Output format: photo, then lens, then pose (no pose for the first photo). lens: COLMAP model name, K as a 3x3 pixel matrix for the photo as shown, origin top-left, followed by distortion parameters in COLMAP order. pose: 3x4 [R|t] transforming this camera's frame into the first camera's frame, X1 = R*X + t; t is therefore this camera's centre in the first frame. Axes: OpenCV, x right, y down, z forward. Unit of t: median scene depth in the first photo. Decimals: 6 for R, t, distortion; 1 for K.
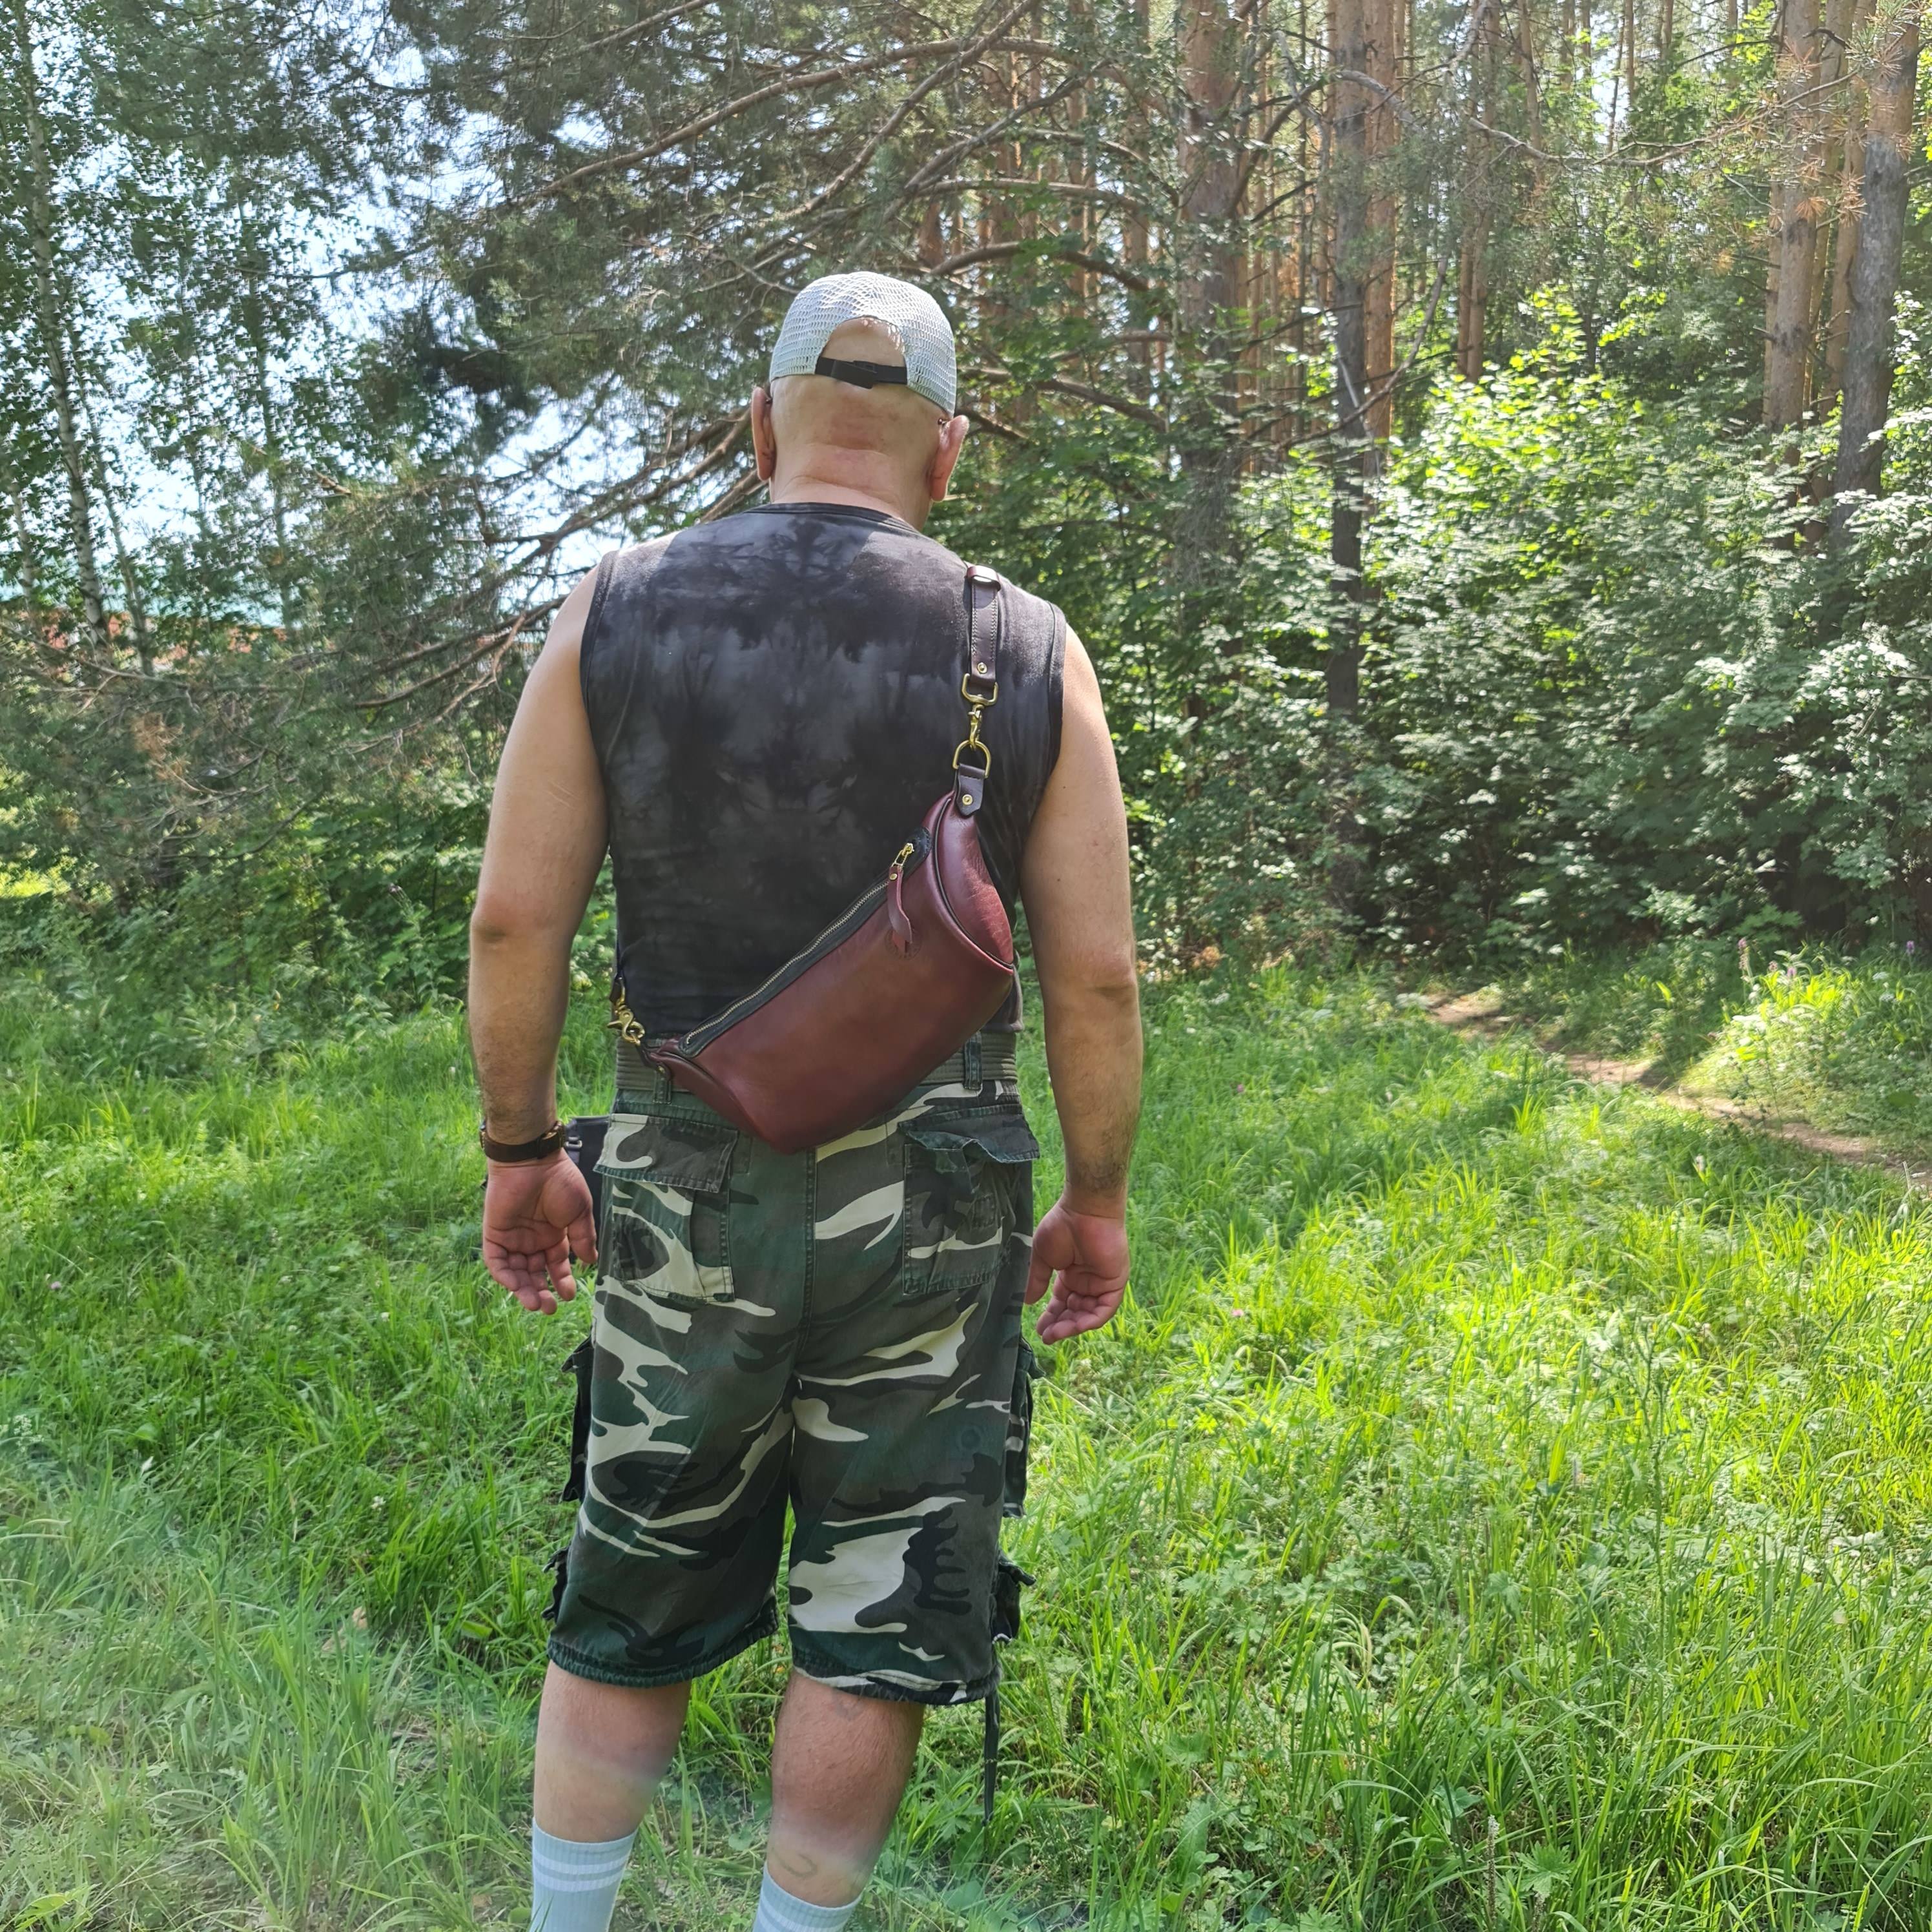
lens RADIAL K [[1829.5, 0, 966.0], [0, 1829.5, 966.0], [0, 0, 1]] dist [0.002393, 0.006337]
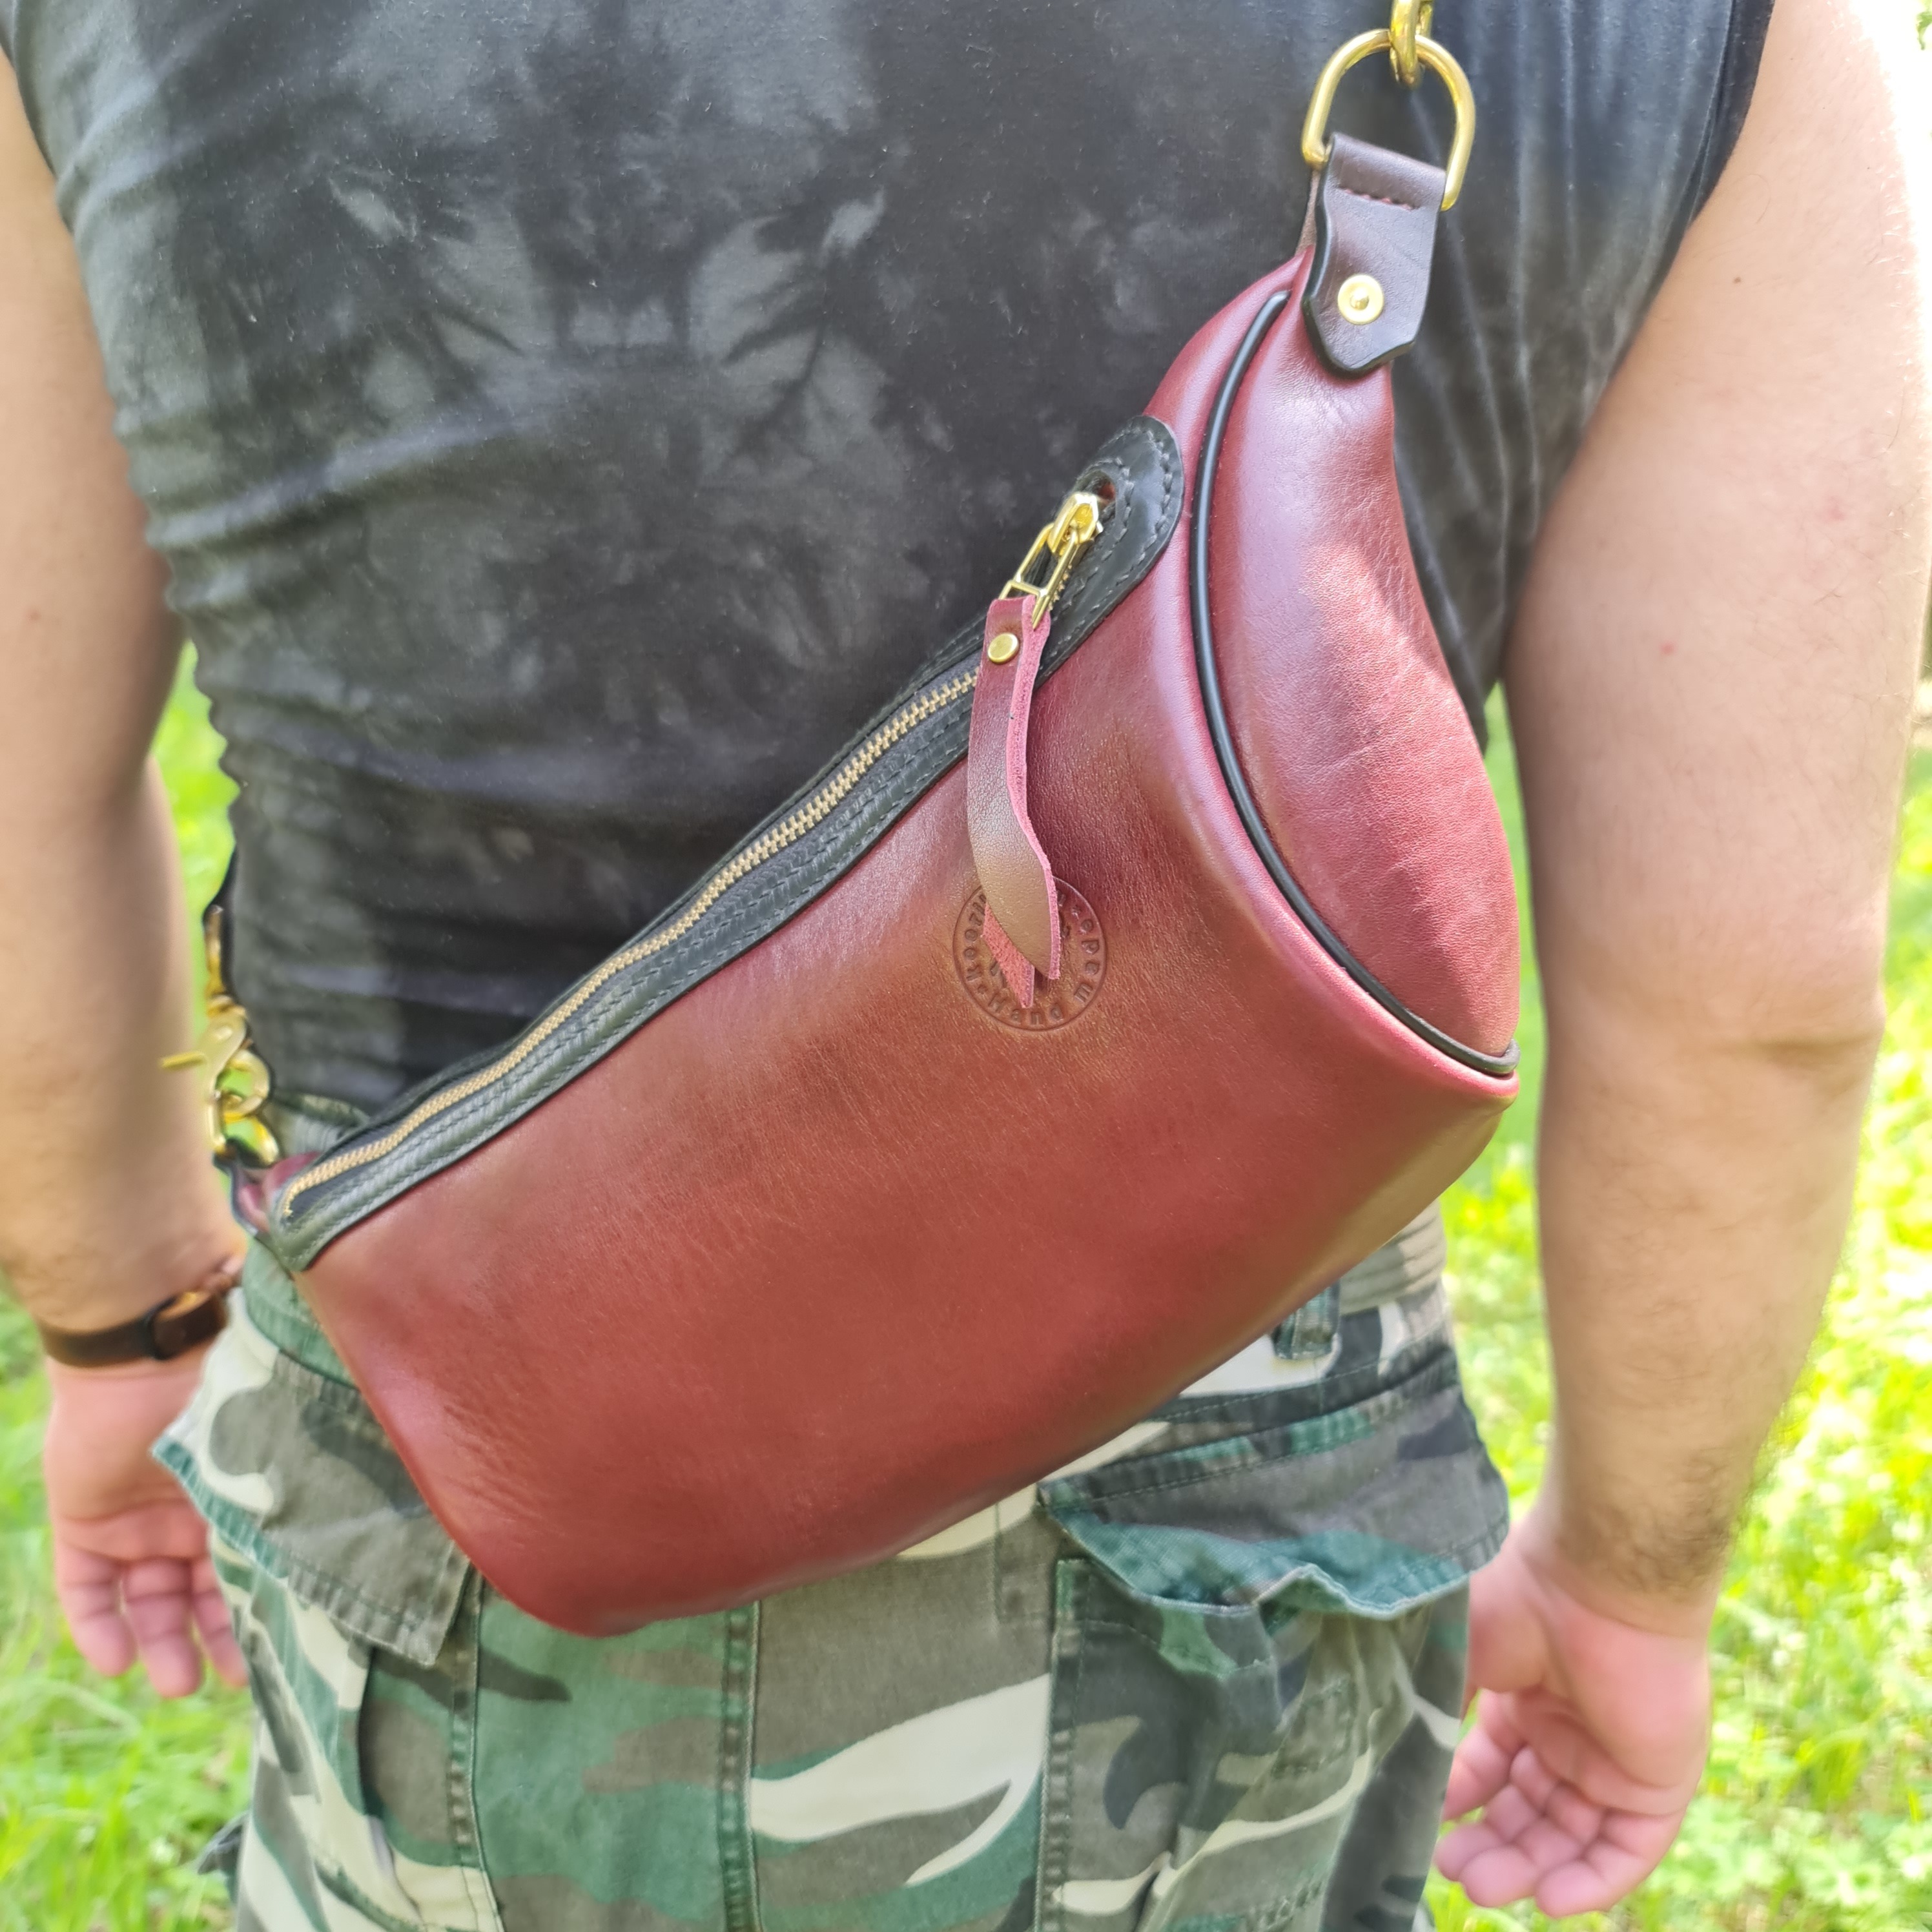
lens RADIAL K [[1829.5, 0, 966.0], [0, 1829.5, 966.0], [0, 0, 1]] dist [0.002393, 0.006337]
pose [[0.982940, 0.060704, -0.173622, -0.002772], [-0.027310, 0.981672, 0.188611, -0.051325], [0.181889, -0.180651, 0.966582, 0.754989]]
